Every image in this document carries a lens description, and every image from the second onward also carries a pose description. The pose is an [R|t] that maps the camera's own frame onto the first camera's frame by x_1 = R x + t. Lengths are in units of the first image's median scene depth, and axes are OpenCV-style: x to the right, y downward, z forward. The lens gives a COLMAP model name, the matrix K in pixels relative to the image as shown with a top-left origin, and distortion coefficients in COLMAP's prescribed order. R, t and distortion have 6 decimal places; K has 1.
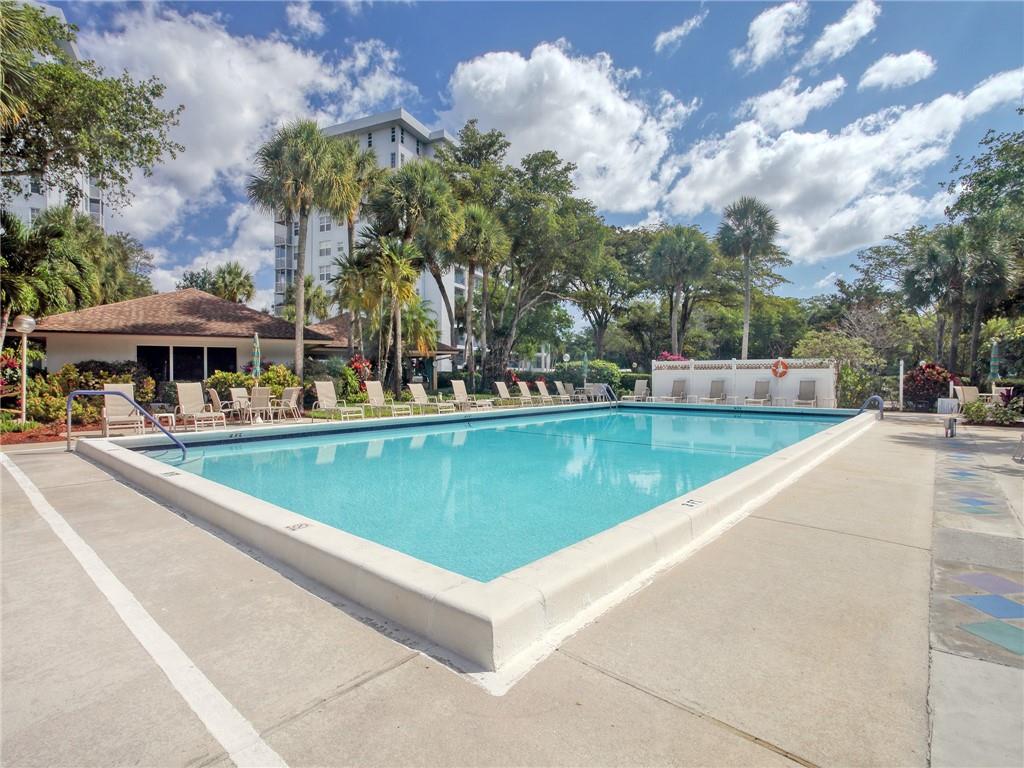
lens RADIAL K [[540.8, 0, 512.0], [0, 540.8, 384.0], [0, 0, 1]] dist [-0.049473, 0.000720]
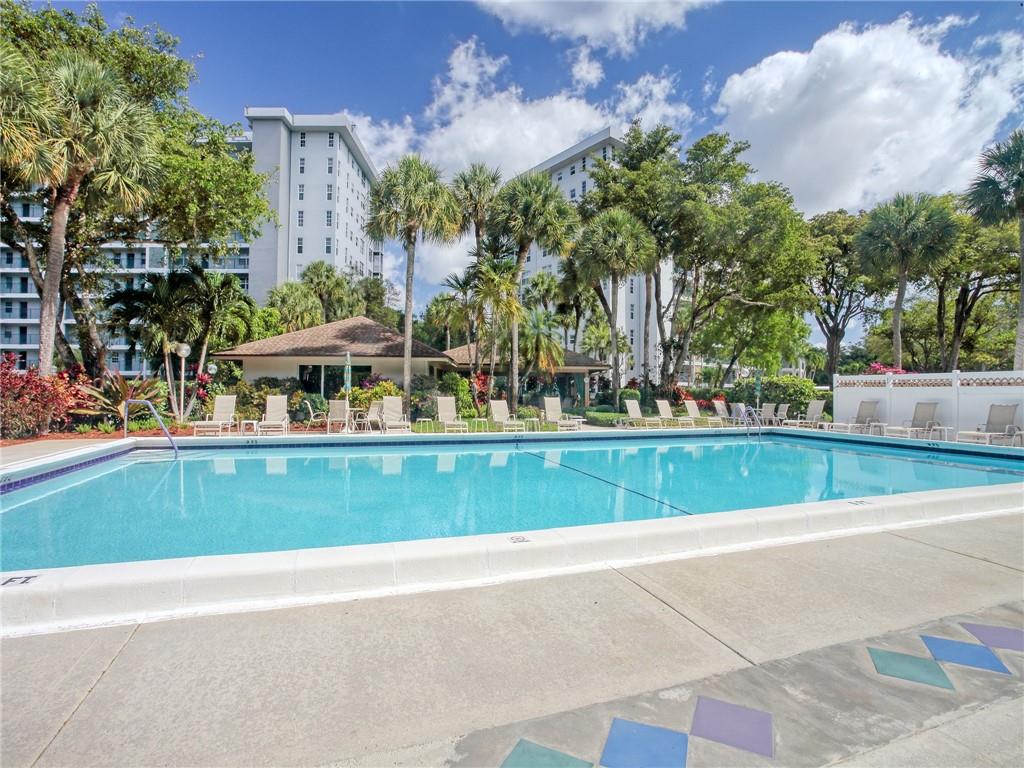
lens RADIAL K [[512.4, 0, 497.4], [0, 512.4, 387.2], [0, 0, 1]] dist [-0.073724, 0.029939]
pose [[0.857404, 0.005246, -0.514617, 0.218506], [-0.017926, 0.999646, -0.019678, -0.003696], [0.514331, 0.026097, 0.857195, 0.160350]]
